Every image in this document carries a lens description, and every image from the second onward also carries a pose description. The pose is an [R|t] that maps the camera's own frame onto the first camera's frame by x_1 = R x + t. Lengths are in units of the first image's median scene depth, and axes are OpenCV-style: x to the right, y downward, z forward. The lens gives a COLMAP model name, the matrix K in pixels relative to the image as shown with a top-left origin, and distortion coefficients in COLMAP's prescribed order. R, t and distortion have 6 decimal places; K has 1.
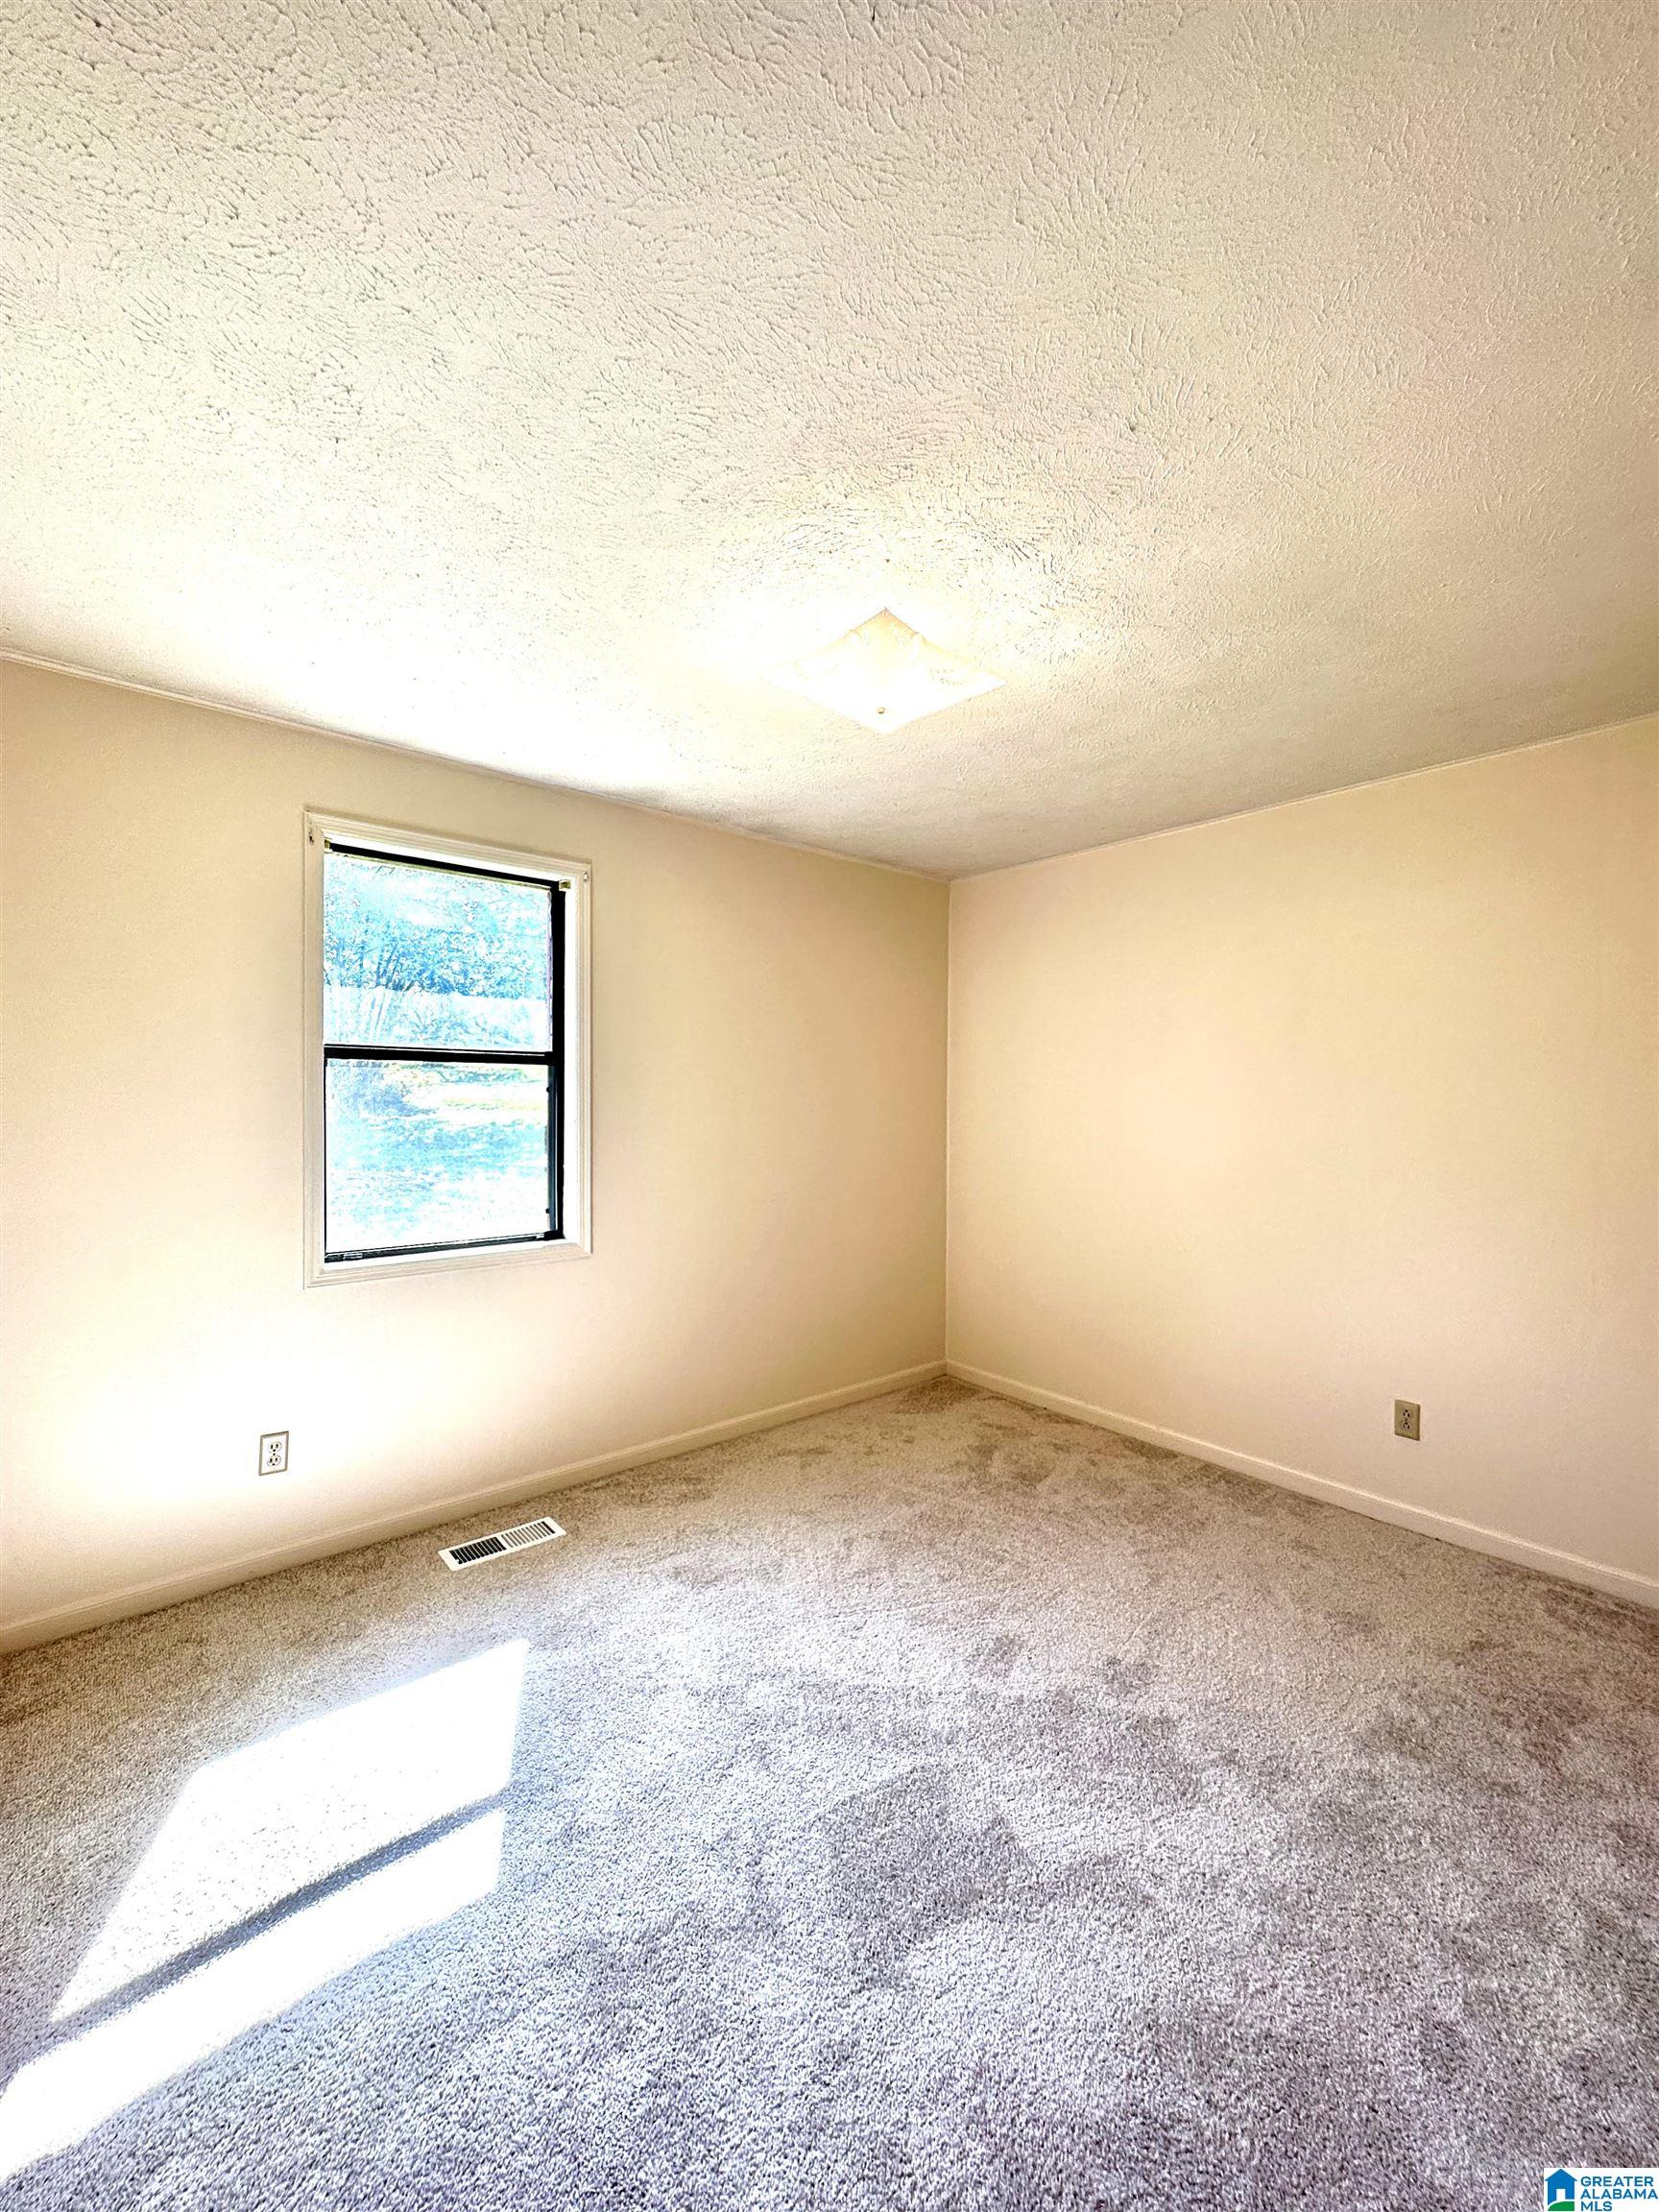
lens RADIAL K [[880.2, 0, 829.5], [0, 880.2, 1106.0], [0, 0, 1]] dist [-0.000403, 0.000011]
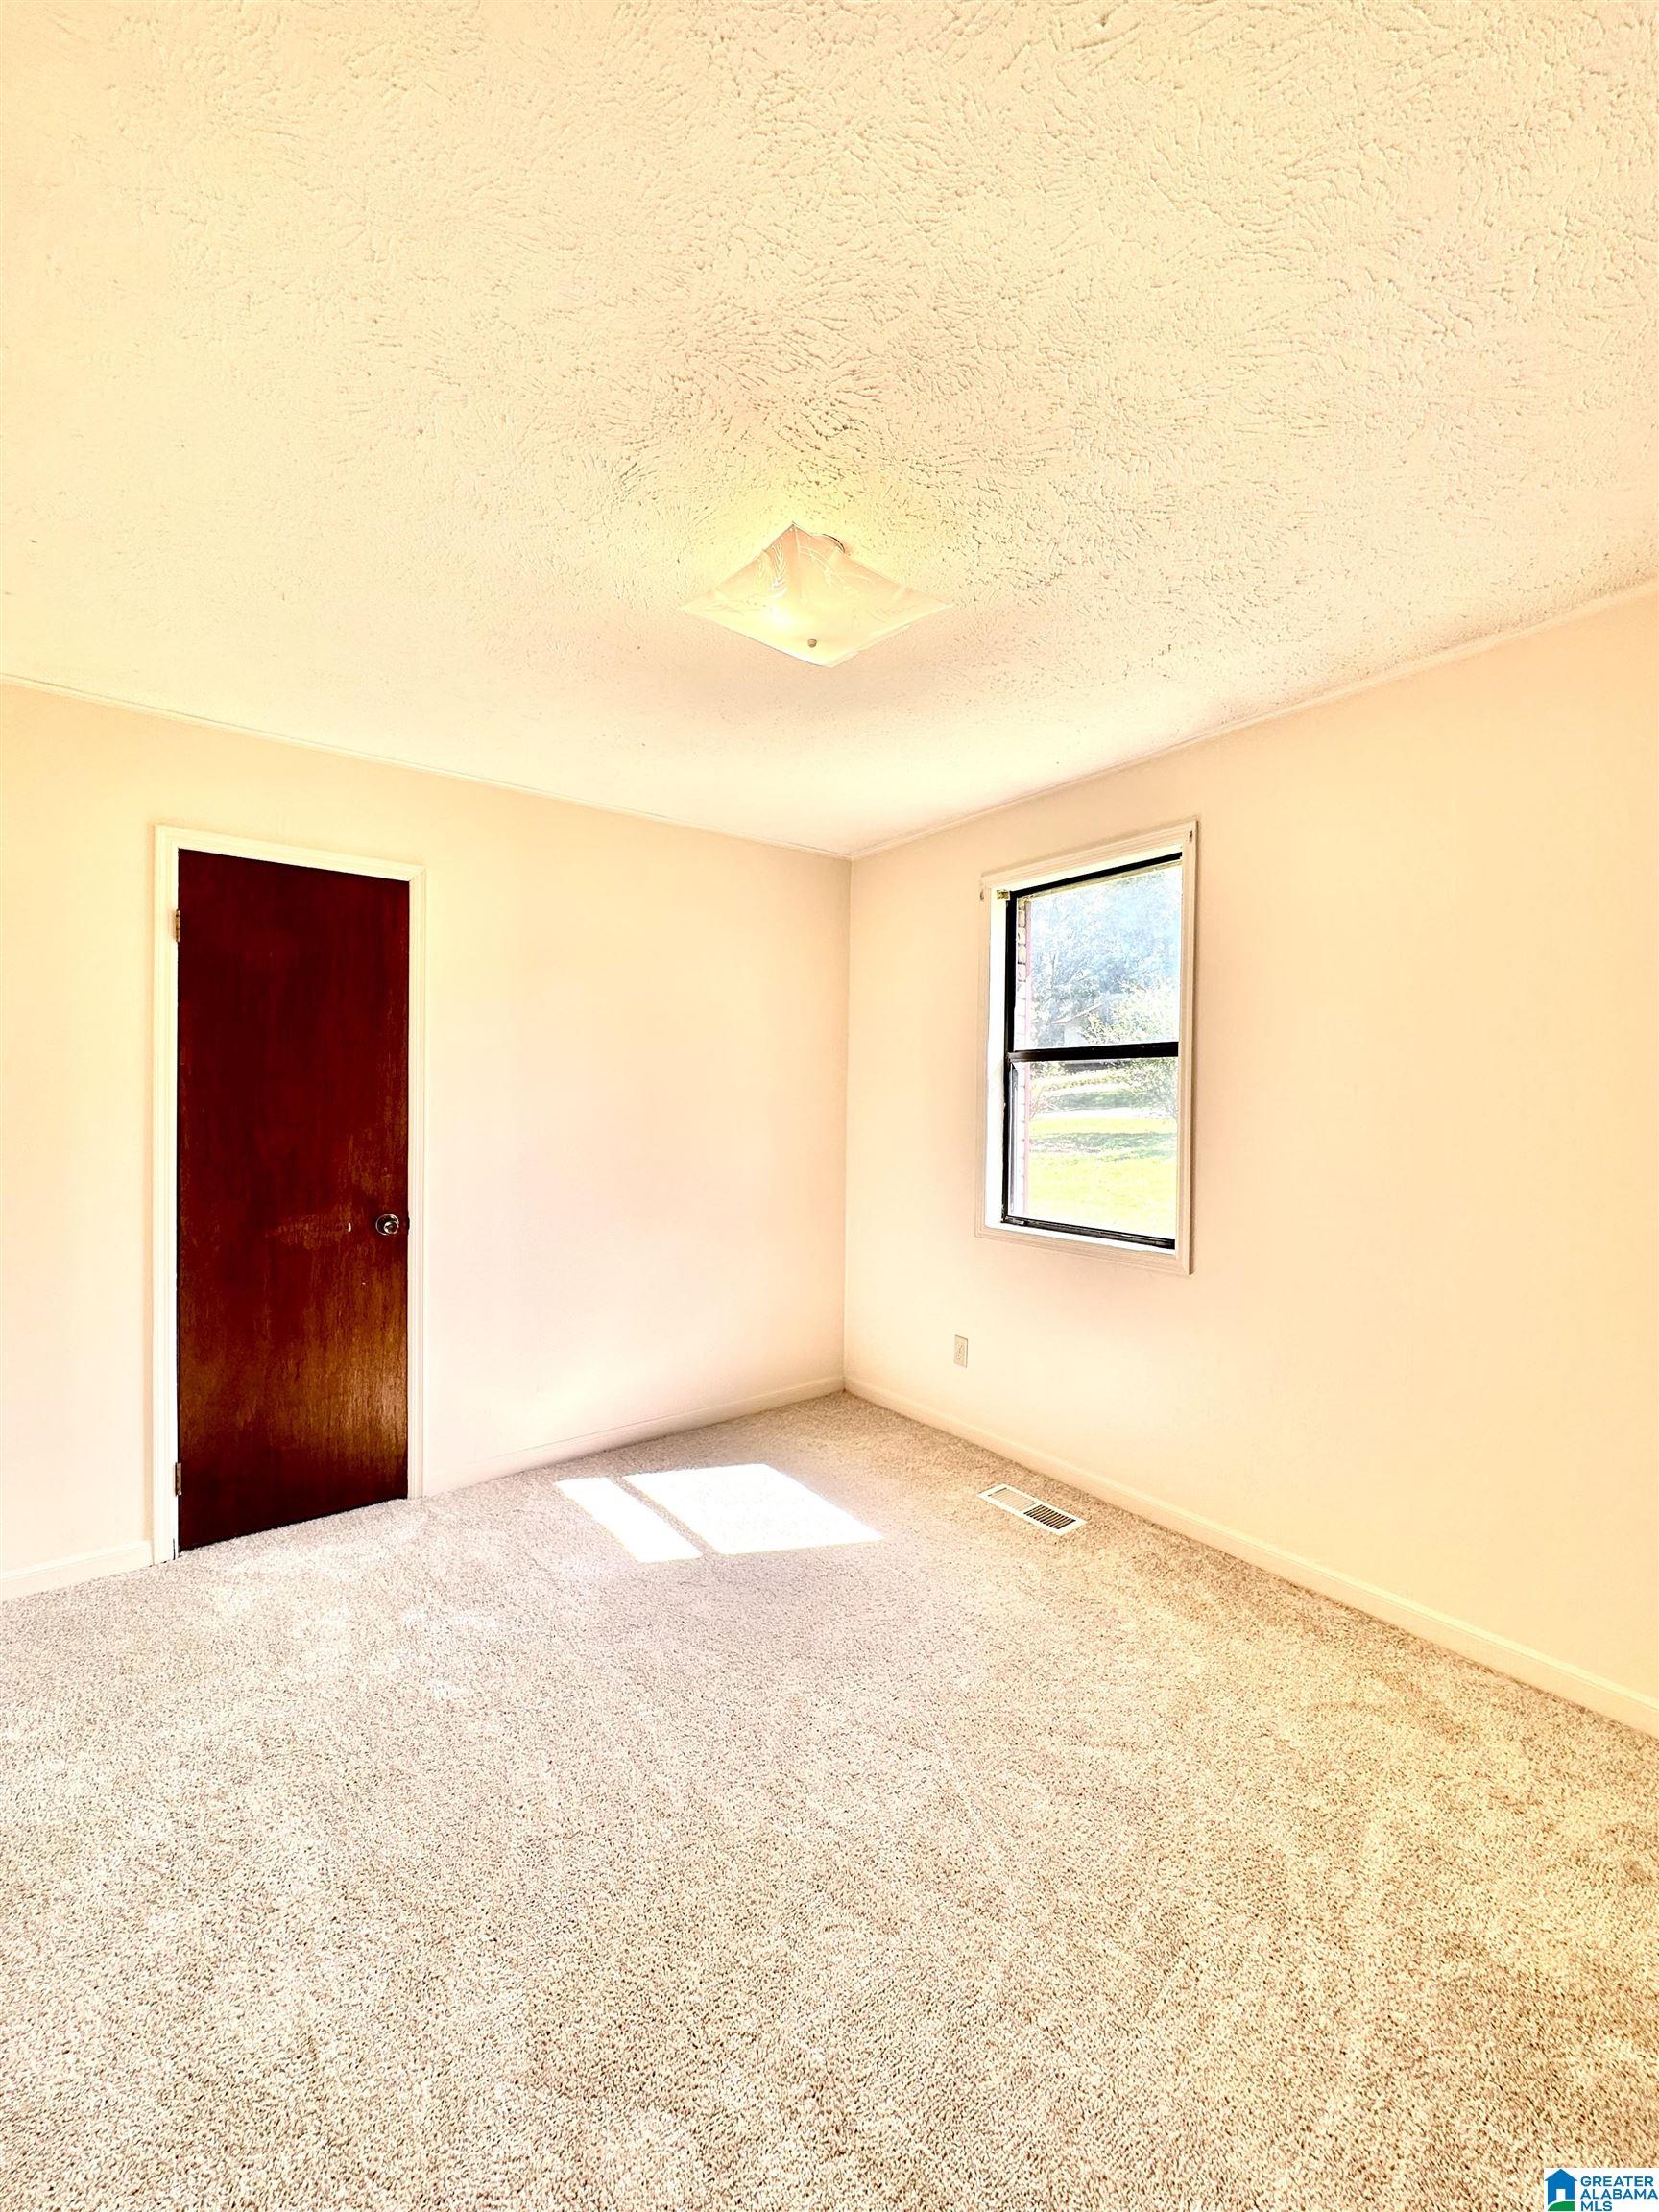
lens RADIAL K [[880.2, 0, 829.5], [0, 880.2, 1106.0], [0, 0, 1]] dist [-0.000403, 0.000011]
pose [[-0.050009, 0.001277, -0.998748, 0.734404], [-0.018733, 0.999822, 0.002216, 0.011398], [0.998573, 0.018821, -0.049977, 0.833621]]
